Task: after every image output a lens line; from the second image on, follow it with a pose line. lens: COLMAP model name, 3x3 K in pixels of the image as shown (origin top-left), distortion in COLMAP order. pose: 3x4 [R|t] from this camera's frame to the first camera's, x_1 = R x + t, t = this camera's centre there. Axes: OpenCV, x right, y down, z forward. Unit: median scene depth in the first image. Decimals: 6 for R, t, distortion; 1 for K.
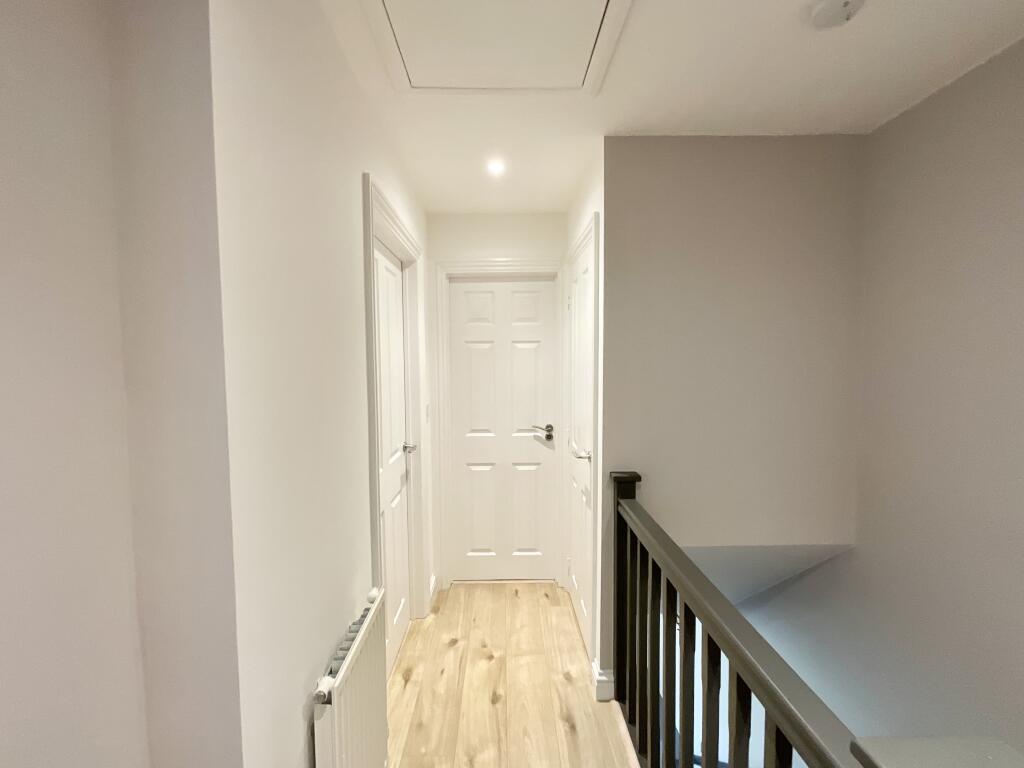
lens RADIAL K [[411.6, 0, 512.0], [0, 411.6, 384.0], [0, 0, 1]] dist [-0.000281, -0.000663]
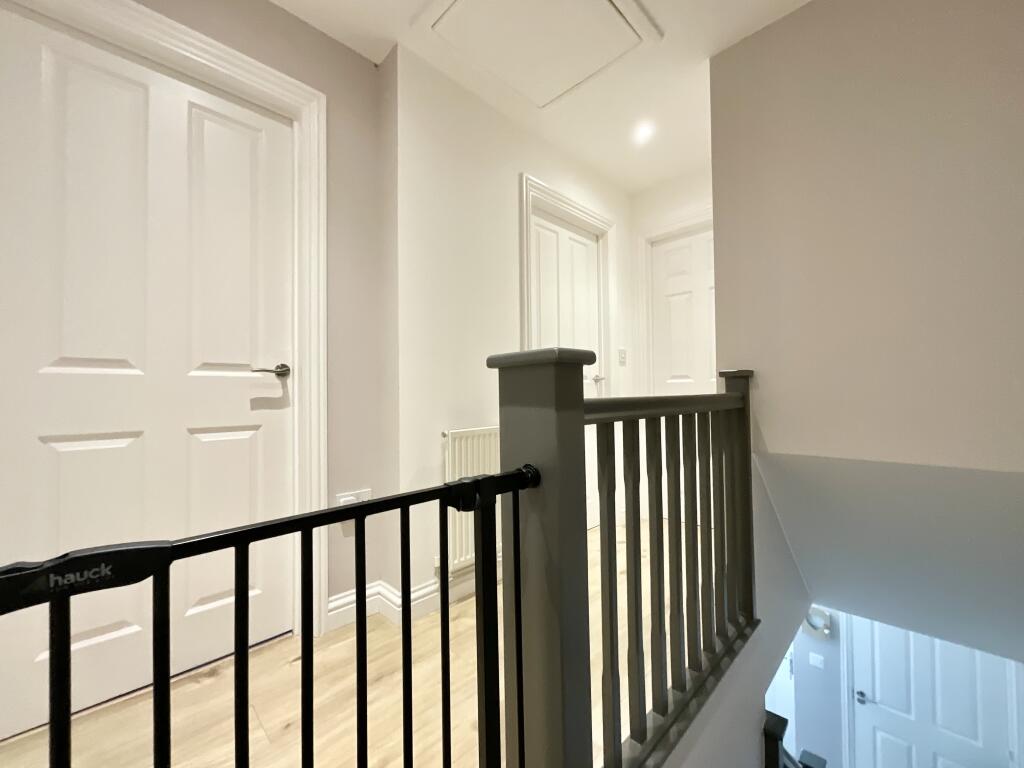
lens RADIAL K [[411.6, 0, 512.0], [0, 411.6, 384.0], [0, 0, 1]] dist [-0.000281, -0.000663]
pose [[0.688281, -0.018848, -0.725199, 0.481537], [-0.032711, 0.997839, -0.056980, 0.255164], [0.724706, 0.062940, 0.686177, -0.061386]]
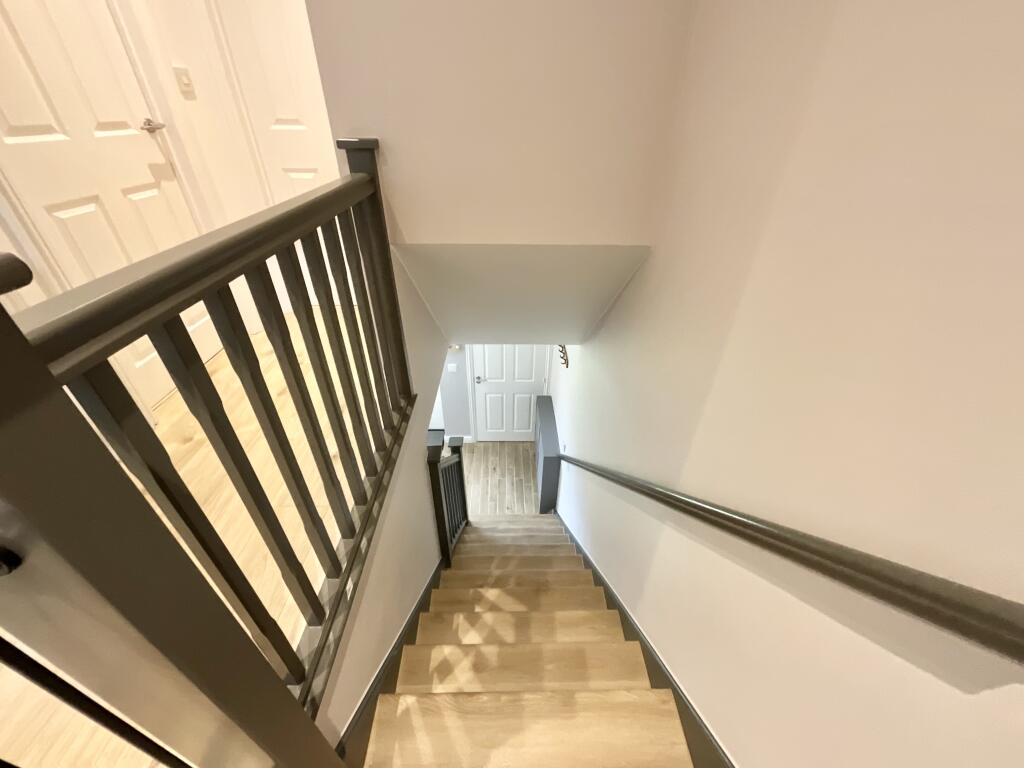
lens RADIAL K [[411.6, 0, 512.0], [0, 411.6, 384.0], [0, 0, 1]] dist [-0.000281, -0.000663]
pose [[0.999746, 0.020976, -0.008189, 0.442501], [-0.013844, 0.859373, 0.511163, 0.165890], [0.017760, -0.510920, 0.859445, 0.099389]]
